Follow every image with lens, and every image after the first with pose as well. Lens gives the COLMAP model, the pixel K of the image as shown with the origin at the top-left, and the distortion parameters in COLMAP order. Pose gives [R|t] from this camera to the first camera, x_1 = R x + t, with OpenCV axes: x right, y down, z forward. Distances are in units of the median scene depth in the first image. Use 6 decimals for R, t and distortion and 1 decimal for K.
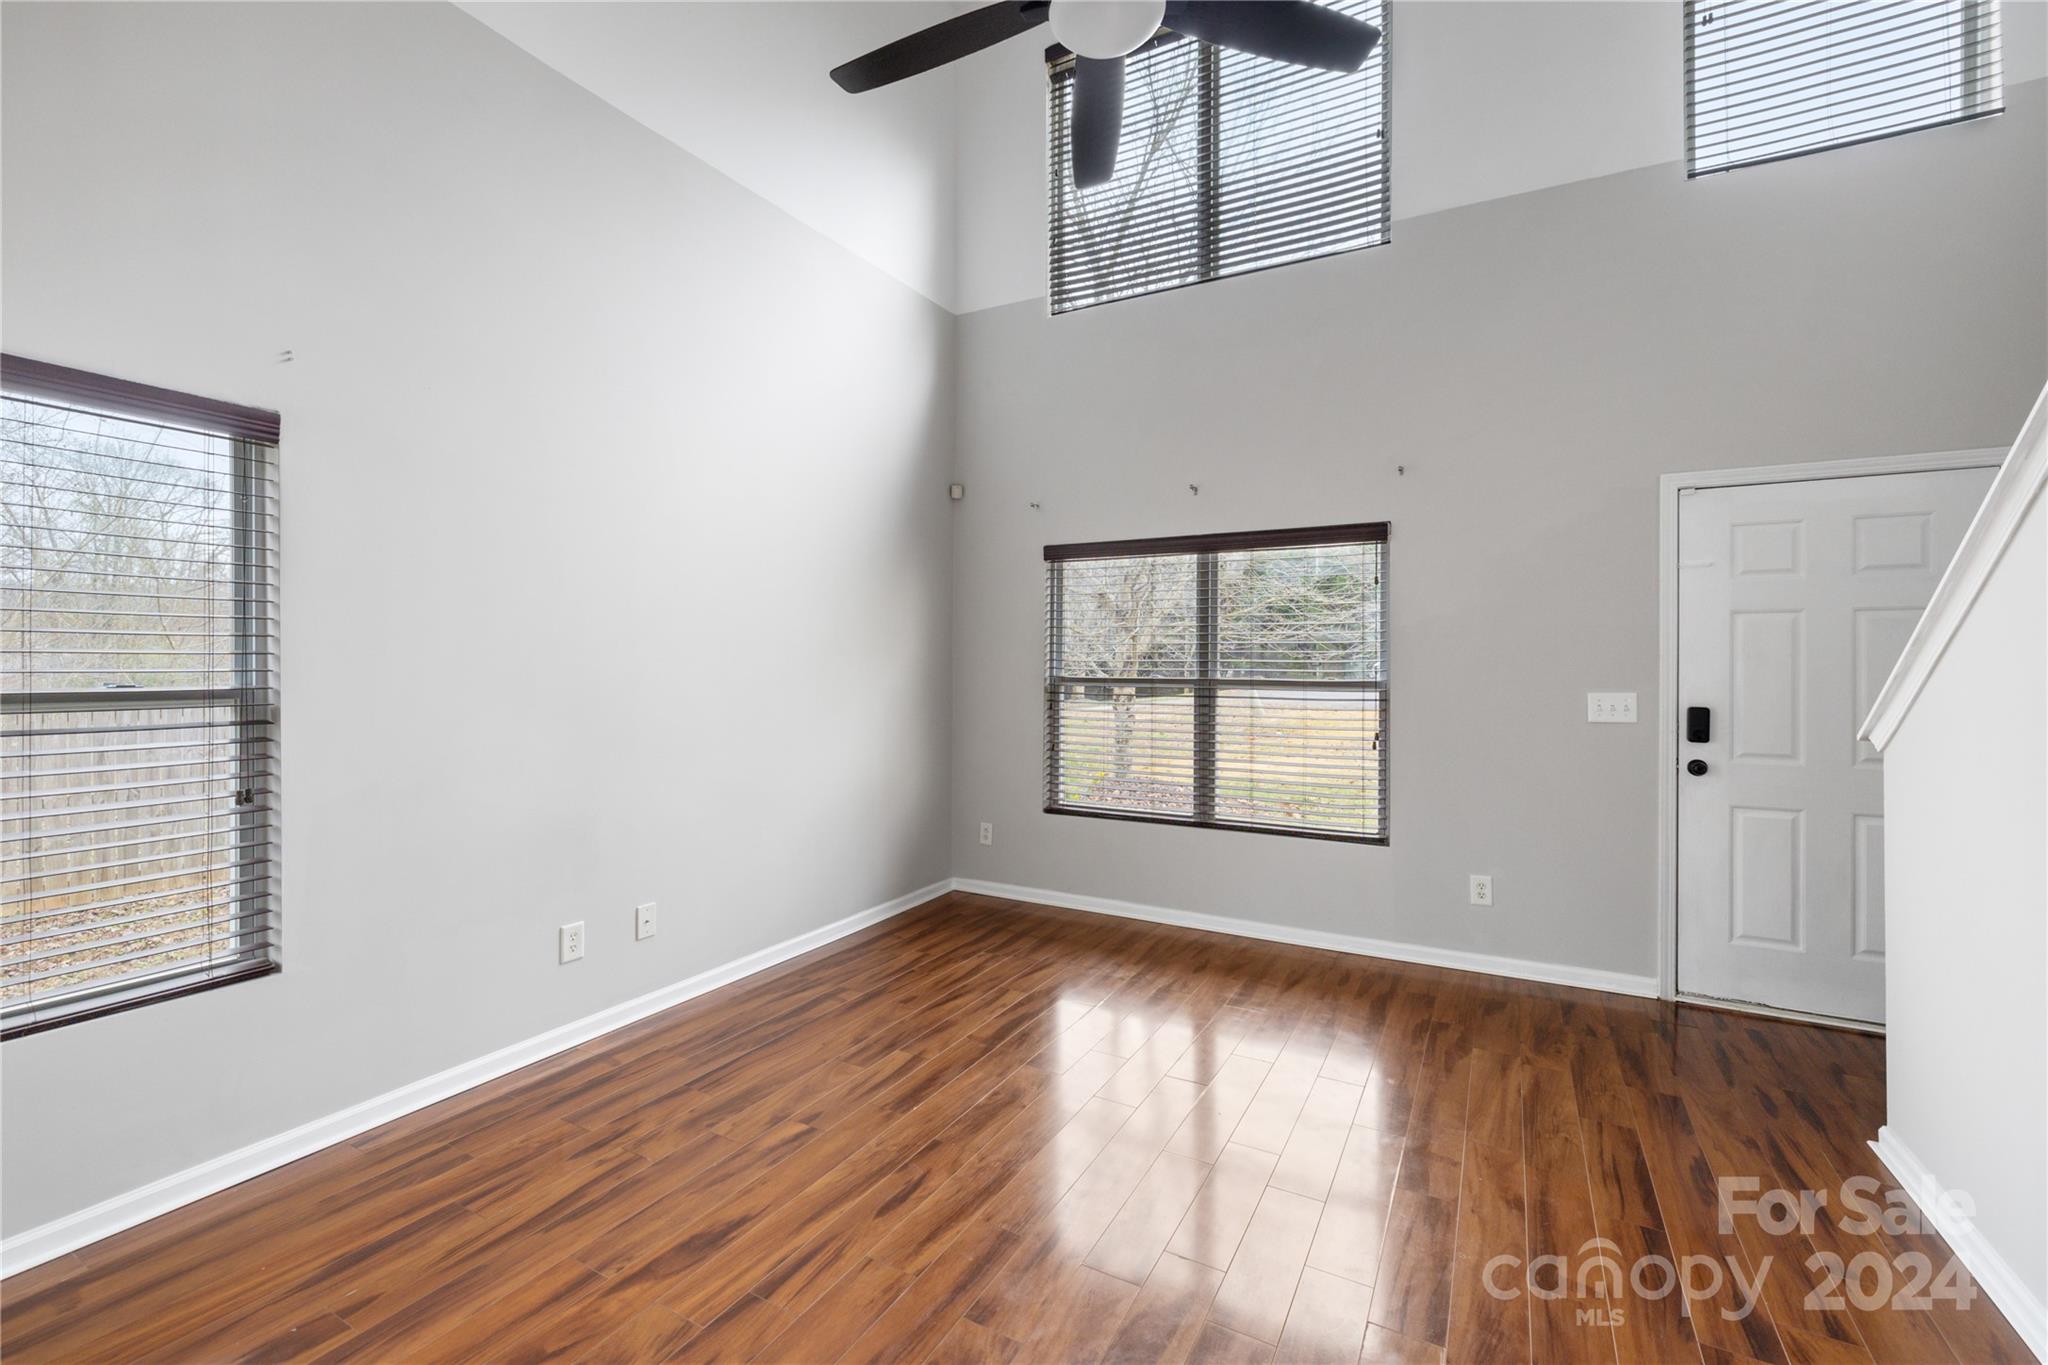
lens RADIAL K [[865.6, 0, 1024.0], [0, 865.6, 682.5], [0, 0, 1]] dist [0.002039, 0.000253]
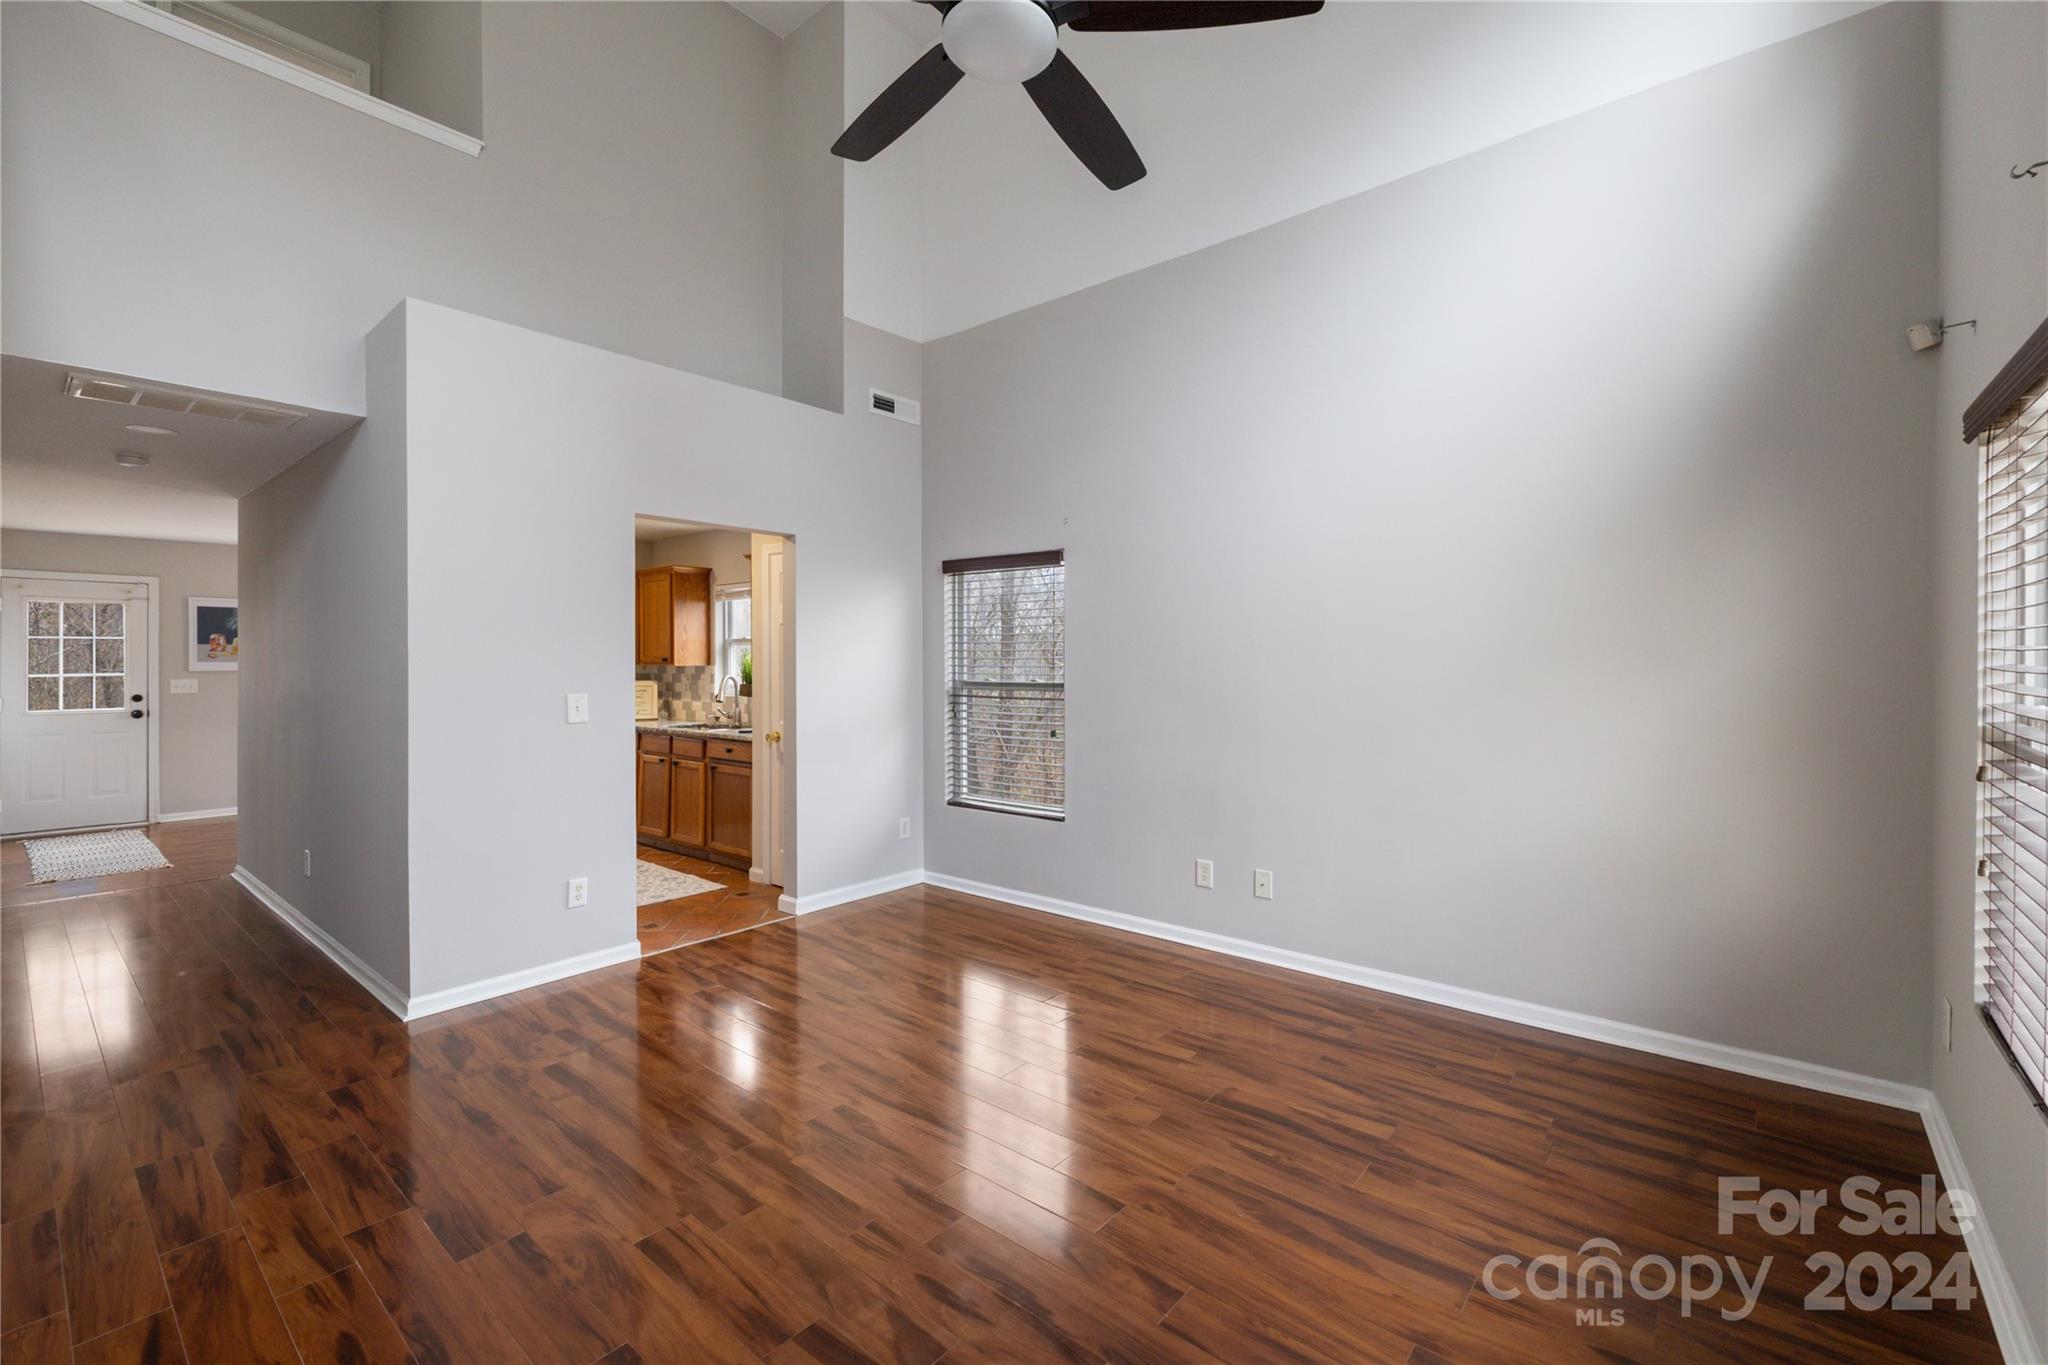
lens RADIAL K [[865.6, 0, 1024.0], [0, 865.6, 682.5], [0, 0, 1]] dist [0.002039, 0.000253]
pose [[-0.206906, 0.012262, -0.978284, 0.886400], [-0.011845, 0.999817, 0.015038, -0.017603], [0.978289, 0.014699, -0.206723, 1.020928]]
